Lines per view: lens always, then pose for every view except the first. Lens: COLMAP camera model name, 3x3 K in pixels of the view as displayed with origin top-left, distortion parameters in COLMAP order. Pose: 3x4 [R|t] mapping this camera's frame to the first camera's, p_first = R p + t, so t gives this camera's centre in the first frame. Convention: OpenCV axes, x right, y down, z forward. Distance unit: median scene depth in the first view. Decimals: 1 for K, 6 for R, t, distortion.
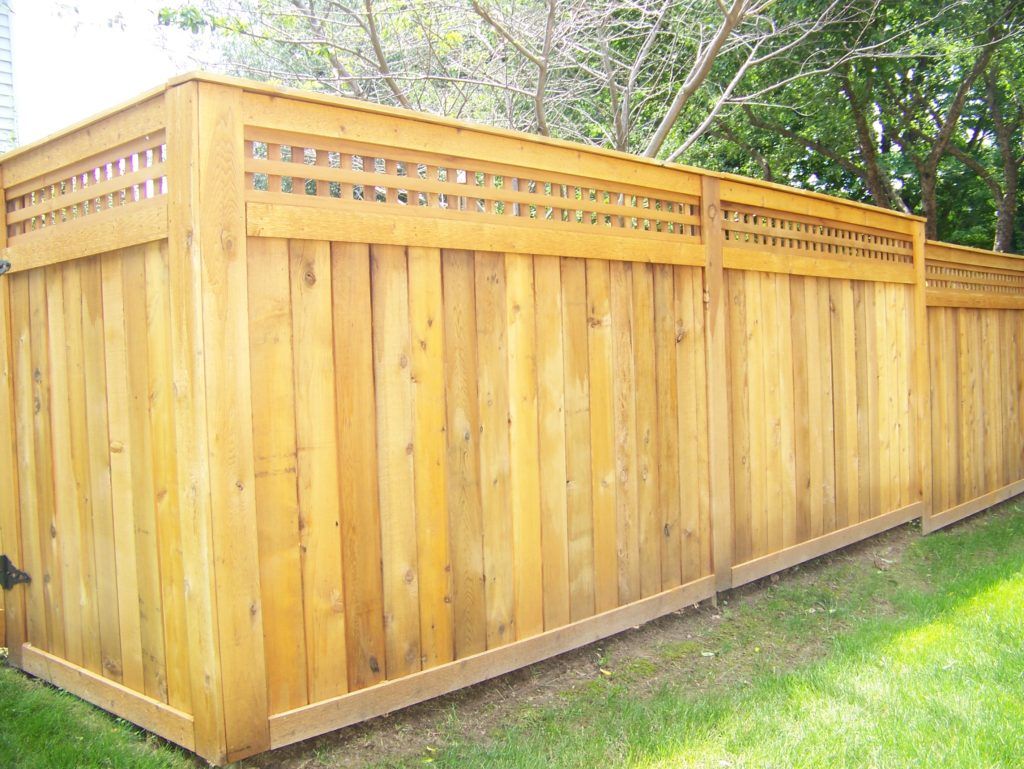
lens RADIAL K [[1034.0, 0, 512.0], [0, 1034.0, 384.5], [0, 0, 1]] dist [-0.051343, 0.021327]
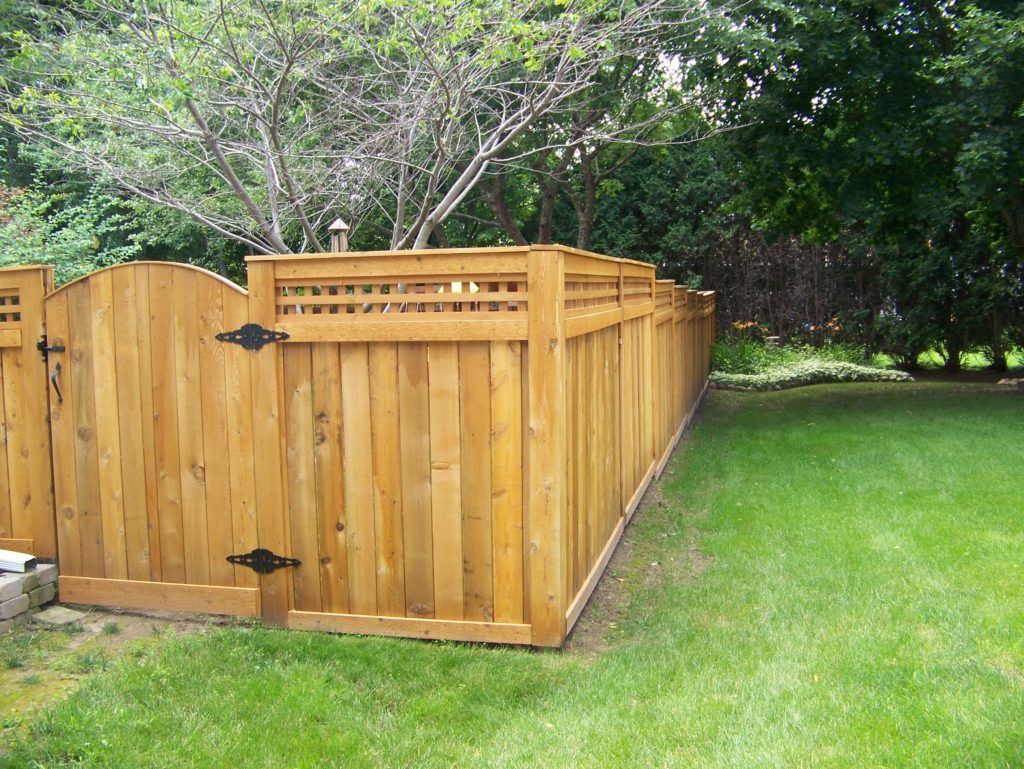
lens RADIAL K [[1034.0, 0, 512.0], [0, 1034.0, 384.5], [0, 0, 1]] dist [-0.051343, 0.021327]
pose [[0.868167, -0.027606, 0.495504, -1.025396], [0.006557, 0.999003, 0.044168, -0.125315], [-0.496229, -0.035096, 0.867482, -0.386323]]
